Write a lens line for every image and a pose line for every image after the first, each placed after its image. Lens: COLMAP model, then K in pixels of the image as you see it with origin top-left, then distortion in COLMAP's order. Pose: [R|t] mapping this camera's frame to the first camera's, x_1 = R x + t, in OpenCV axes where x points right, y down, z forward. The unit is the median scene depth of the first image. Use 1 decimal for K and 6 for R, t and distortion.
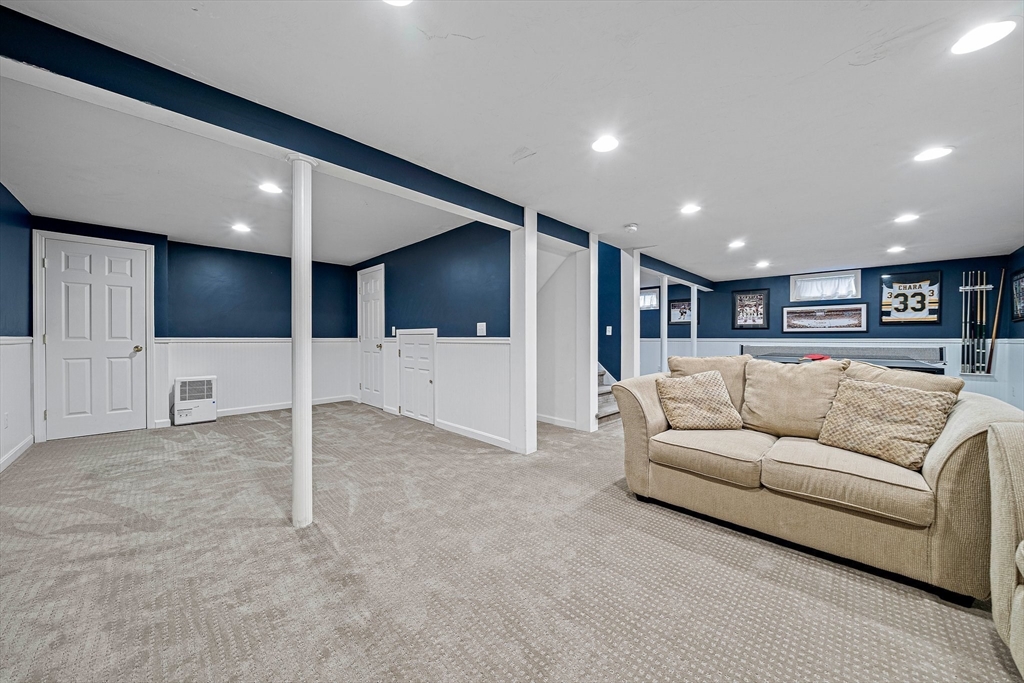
lens RADIAL K [[360.7, 0, 512.0], [0, 360.7, 341.5], [0, 0, 1]] dist [-0.001013, -0.000058]
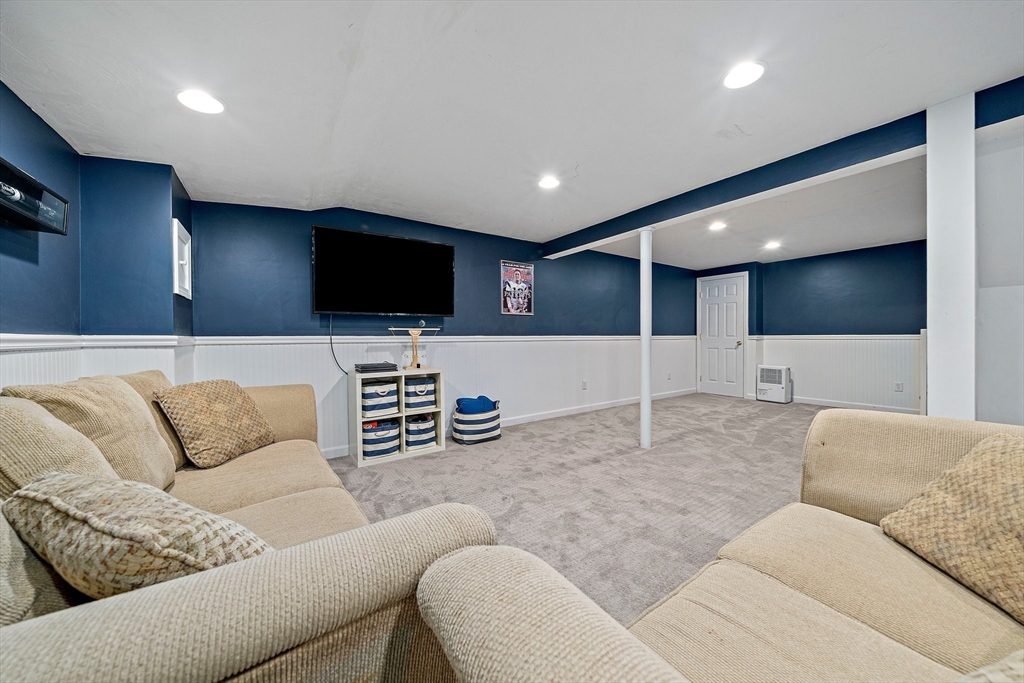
lens RADIAL K [[360.7, 0, 512.0], [0, 360.7, 341.5], [0, 0, 1]] dist [-0.001013, -0.000058]
pose [[-0.196830, 0.010467, -0.980382, 1.586290], [-0.003109, 0.999931, 0.011300, -0.001506], [0.980433, 0.005273, -0.196784, 0.977577]]
